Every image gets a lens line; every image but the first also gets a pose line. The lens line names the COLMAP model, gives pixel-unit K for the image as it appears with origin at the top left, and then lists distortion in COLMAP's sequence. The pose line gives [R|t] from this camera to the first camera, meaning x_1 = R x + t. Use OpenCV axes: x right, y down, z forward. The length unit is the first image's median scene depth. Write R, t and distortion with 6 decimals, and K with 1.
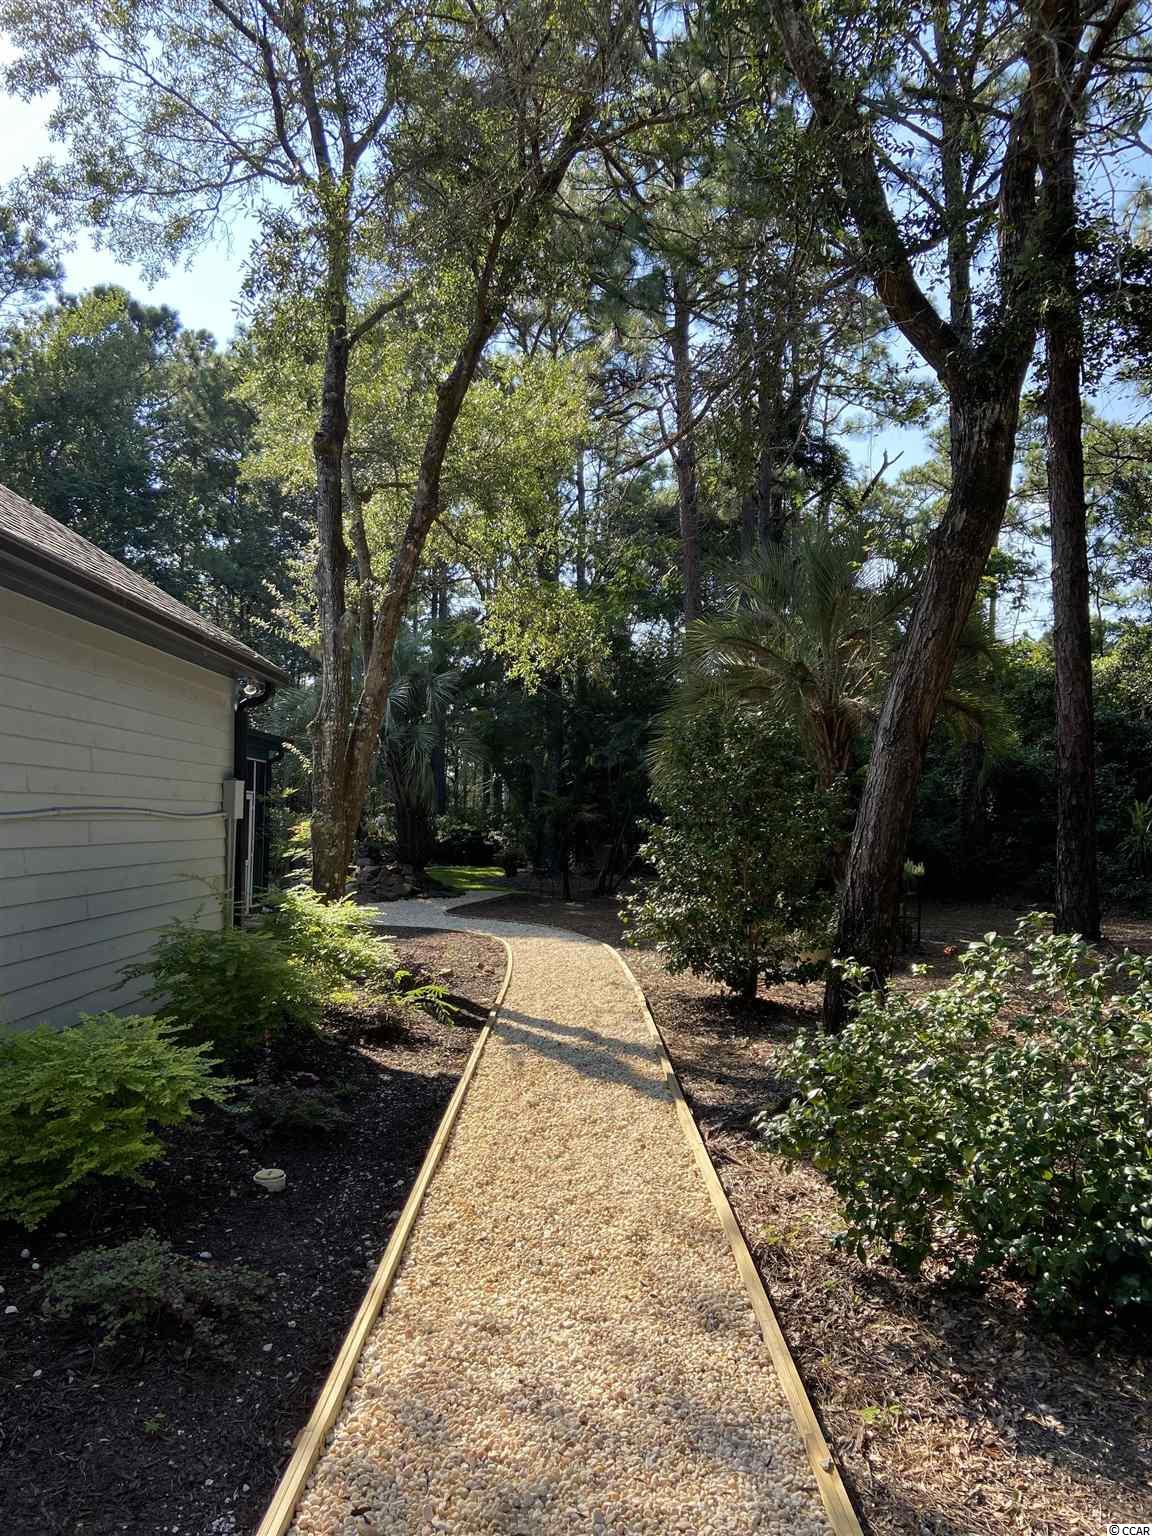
lens RADIAL K [[1168.3, 0, 577.3], [0, 1168.3, 769.0], [0, 0, 1]] dist [0.065071, -0.002452]
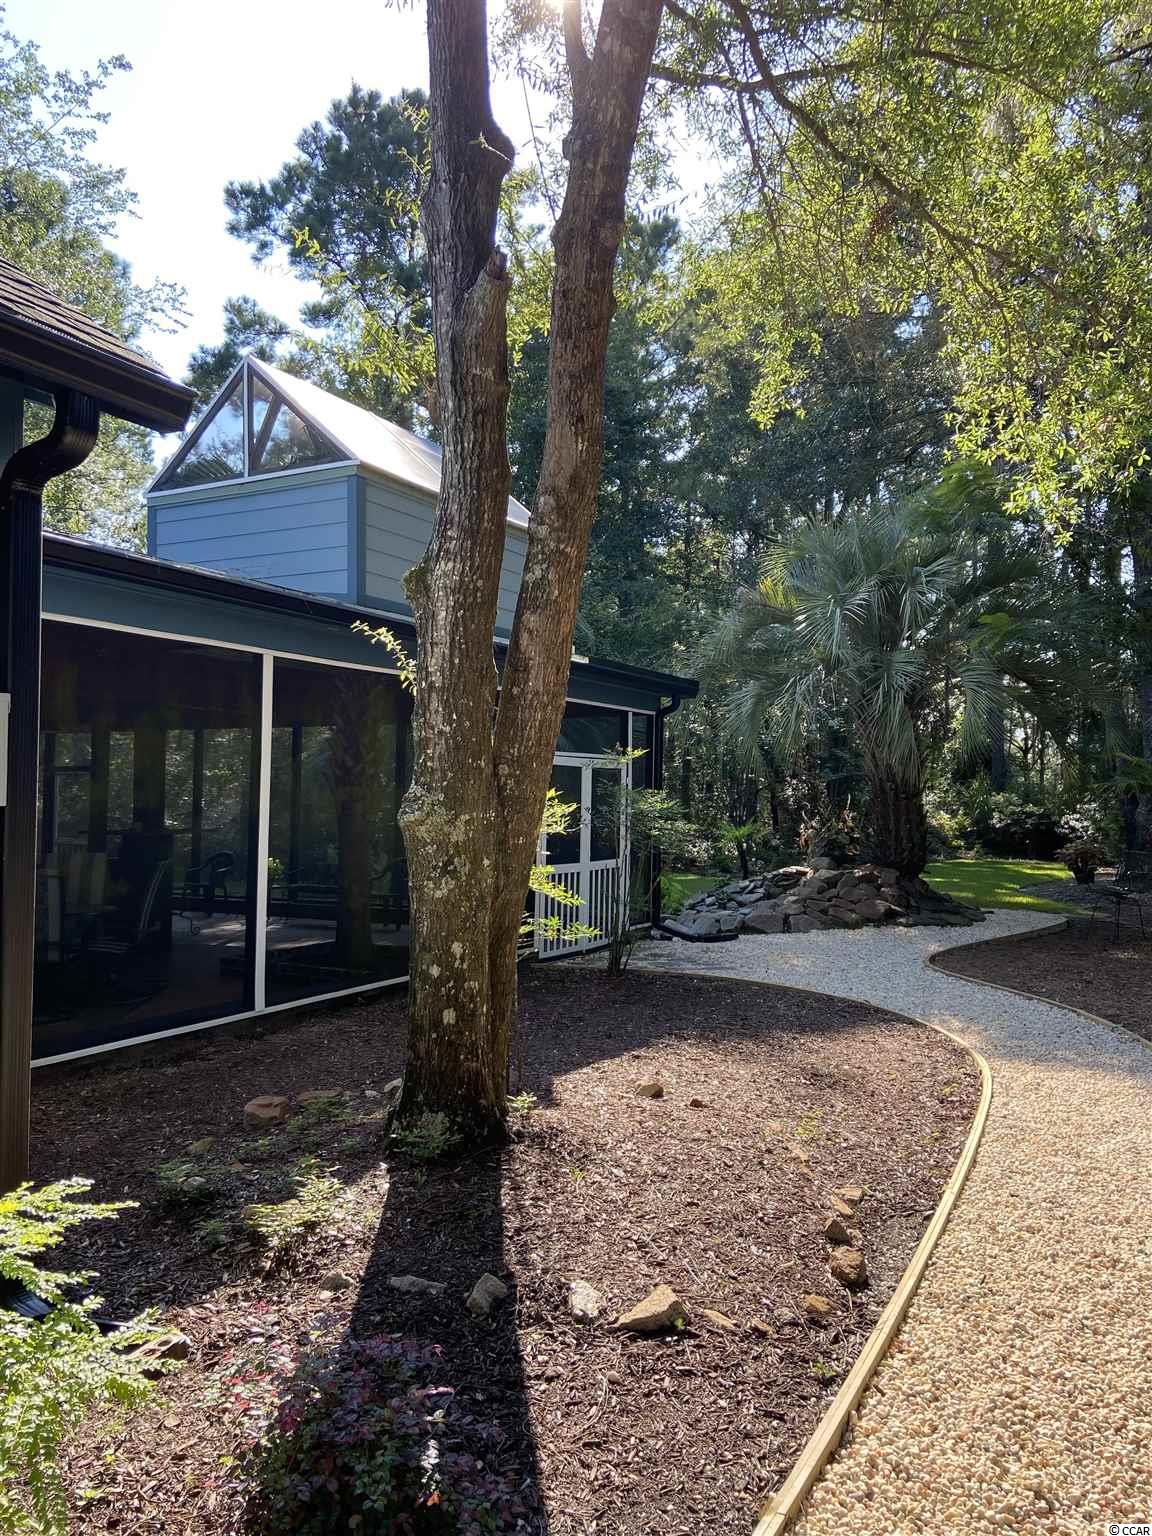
lens RADIAL K [[1168.3, 0, 586.3], [0, 1168.3, 762.2], [0, 0, 1]] dist [0.065071, -0.002452]
pose [[0.886220, -0.008468, -0.463187, 0.012356], [0.015103, 0.999830, 0.010618, 0.017887], [0.463018, -0.016405, 0.886197, 0.485207]]
